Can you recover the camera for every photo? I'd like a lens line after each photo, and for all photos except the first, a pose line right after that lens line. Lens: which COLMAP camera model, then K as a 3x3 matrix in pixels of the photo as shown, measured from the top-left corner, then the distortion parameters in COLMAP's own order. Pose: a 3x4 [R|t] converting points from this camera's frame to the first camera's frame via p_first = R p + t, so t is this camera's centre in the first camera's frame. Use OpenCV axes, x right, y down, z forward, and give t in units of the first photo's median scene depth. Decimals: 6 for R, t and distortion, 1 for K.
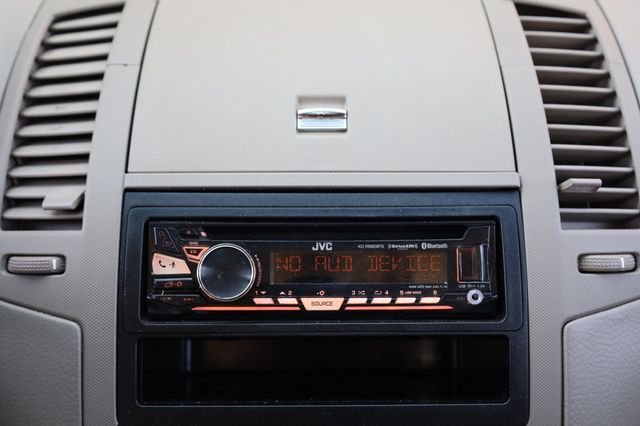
lens RADIAL K [[871.3, 0, 319.6], [0, 871.3, 210.4], [0, 0, 1]] dist [0.072025, 0.000000]
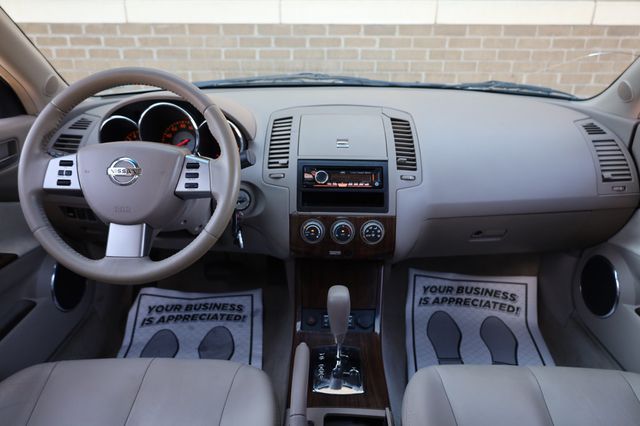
lens RADIAL K [[445.2, 0, 323.0], [0, 445.2, 213.8], [0, 0, 1]] dist [0.011378, -0.004660]
pose [[0.999900, 0.014007, 0.001808, -0.096606], [-0.013994, 0.999879, -0.006744, 0.264238], [-0.001902, 0.006718, 0.999976, -1.245216]]
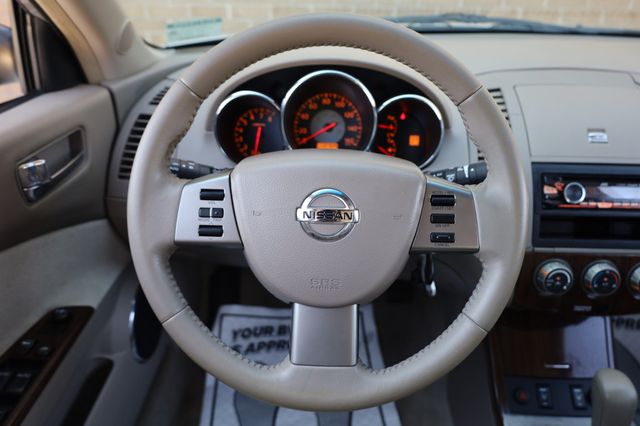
lens RADIAL K [[465.7, 0, 323.3], [0, 465.7, 212.9], [0, 0, 1]] dist [-0.000613, -0.000332]
pose [[0.999799, 0.019986, 0.001752, -0.880660], [-0.020058, 0.993976, 0.107749, -0.010802], [0.000412, -0.107762, 0.994177, -0.477866]]
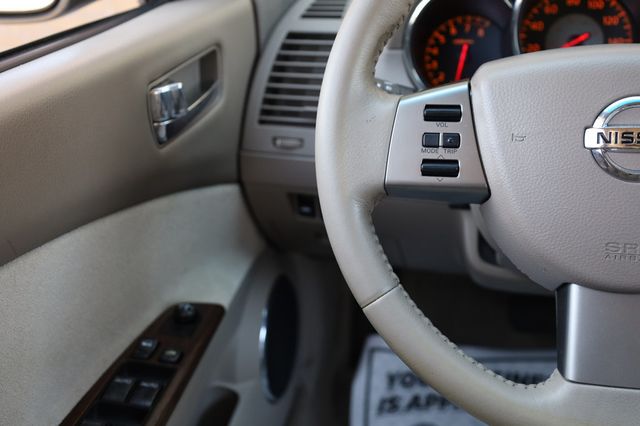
lens RADIAL K [[700.6, 0, 331.8], [0, 700.6, 216.5], [0, 0, 1]] dist [0.005005, 0.000000]
pose [[0.978512, 0.035017, -0.203192, -1.069754], [-0.016740, 0.995712, 0.090978, 0.123211], [0.205507, -0.085621, 0.974903, -0.481139]]
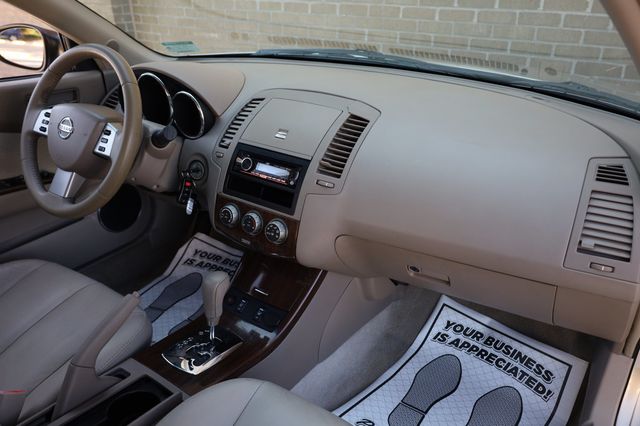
lens RADIAL K [[506.2, 0, 321.4], [0, 506.2, 213.1], [0, 0, 1]] dist [0.000910, 0.009394]
pose [[0.825098, 0.257674, -0.502809, 1.515322], [-0.228093, 0.966115, 0.120810, -0.085144], [0.516901, 0.015007, 0.855914, -0.976138]]
